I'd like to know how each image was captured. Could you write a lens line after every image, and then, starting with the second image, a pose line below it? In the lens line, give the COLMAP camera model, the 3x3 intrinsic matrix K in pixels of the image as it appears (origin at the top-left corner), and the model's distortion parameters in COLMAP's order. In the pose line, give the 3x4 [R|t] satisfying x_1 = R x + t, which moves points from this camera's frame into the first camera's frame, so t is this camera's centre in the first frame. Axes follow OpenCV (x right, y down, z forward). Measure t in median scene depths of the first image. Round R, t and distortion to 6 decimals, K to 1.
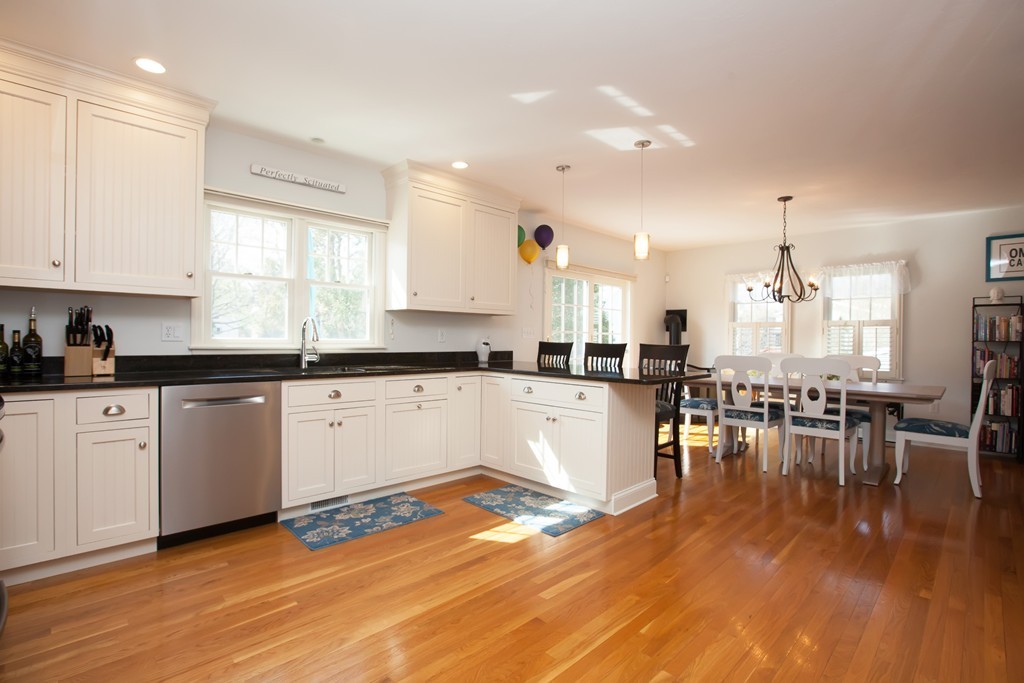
lens RADIAL K [[498.1, 0, 506.2], [0, 498.1, 333.1], [0, 0, 1]] dist [-0.061240, 0.022145]
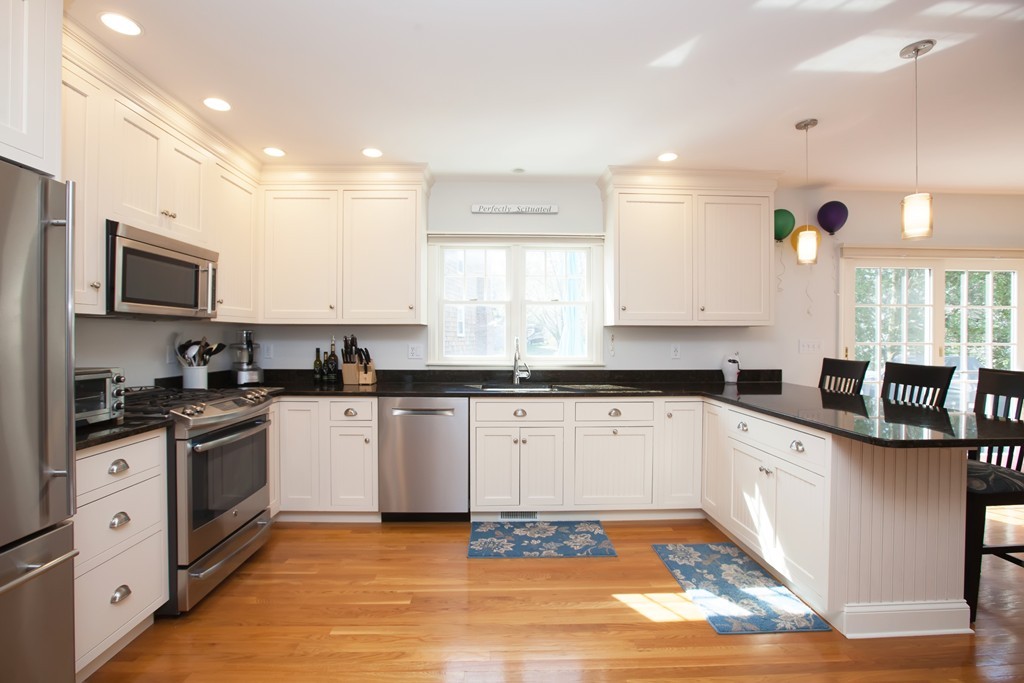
lens RADIAL K [[478.0, 0, 511.6], [0, 478.0, 331.3], [0, 0, 1]] dist [-0.056573, 0.018023]
pose [[0.723603, -0.016706, -0.690014, 0.313302], [0.014691, 0.999853, -0.008802, -0.035669], [0.690060, -0.003768, 0.723742, 0.242006]]
